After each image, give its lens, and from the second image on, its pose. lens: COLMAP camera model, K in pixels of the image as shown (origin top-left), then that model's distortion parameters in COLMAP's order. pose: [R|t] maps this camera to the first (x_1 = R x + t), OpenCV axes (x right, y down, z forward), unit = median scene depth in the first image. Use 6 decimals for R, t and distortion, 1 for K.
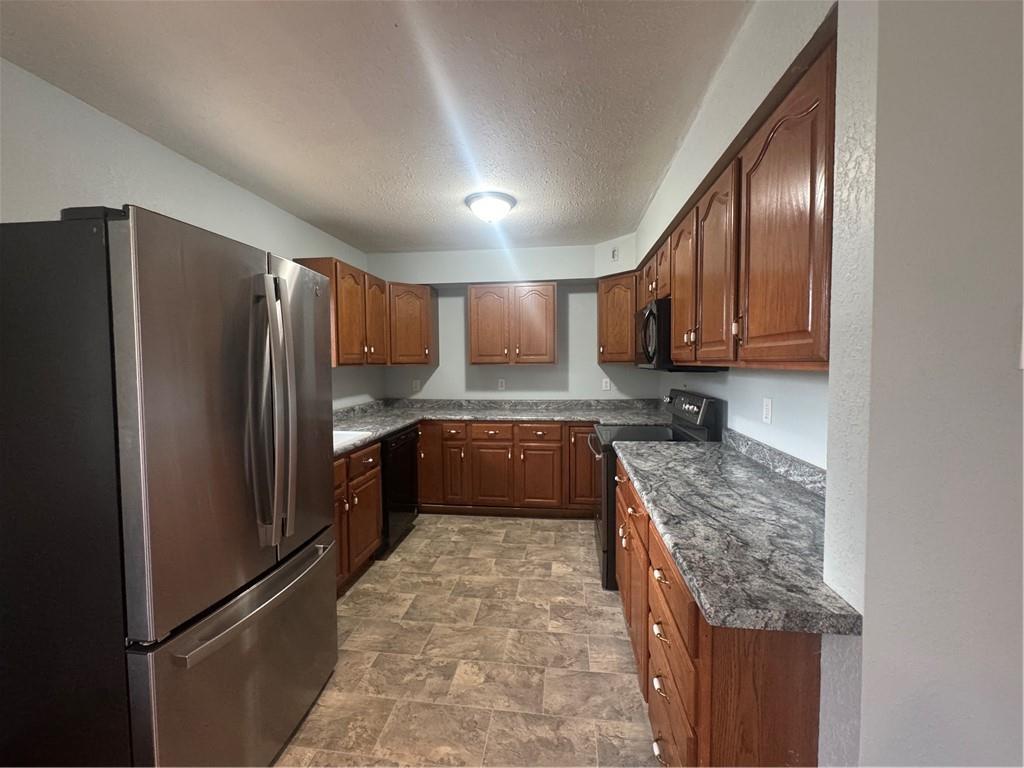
lens RADIAL K [[409.5, 0, 512.4], [0, 409.5, 382.7], [0, 0, 1]] dist [-0.005338, 0.001001]
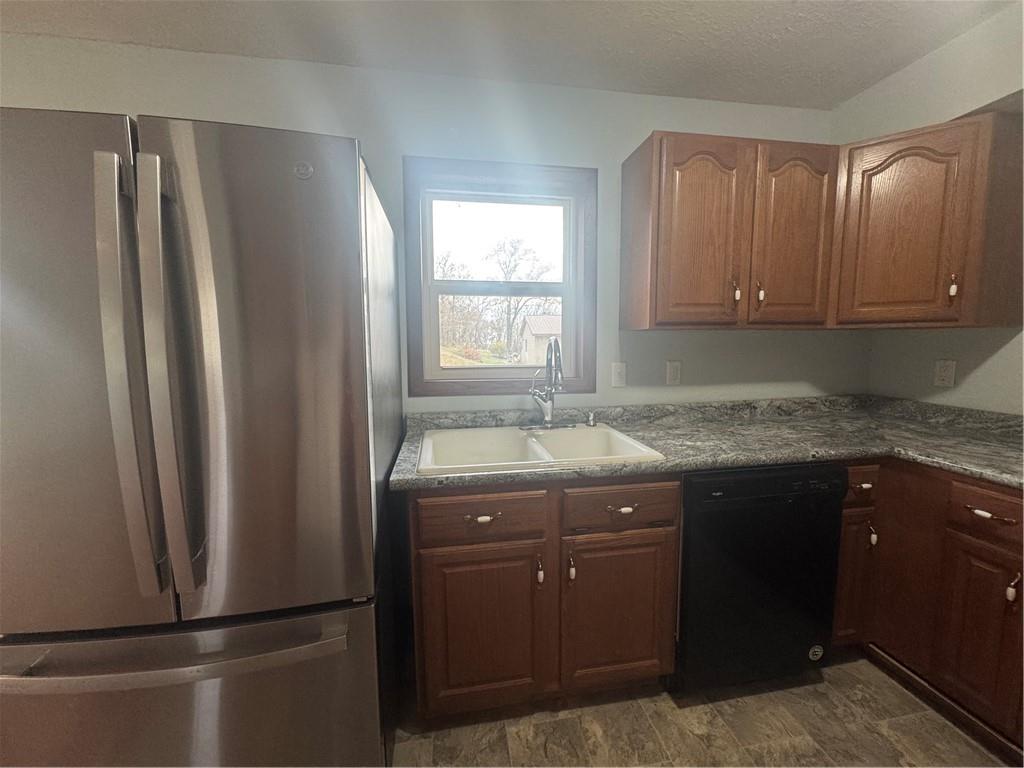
lens RADIAL K [[409.5, 0, 511.0], [0, 409.5, 385.4], [0, 0, 1]] dist [-0.005338, 0.001001]
pose [[0.284794, 0.105335, -0.952784, 0.059736], [-0.039824, 0.994386, 0.098031, -0.006438], [0.957761, 0.010025, 0.287390, 0.531314]]
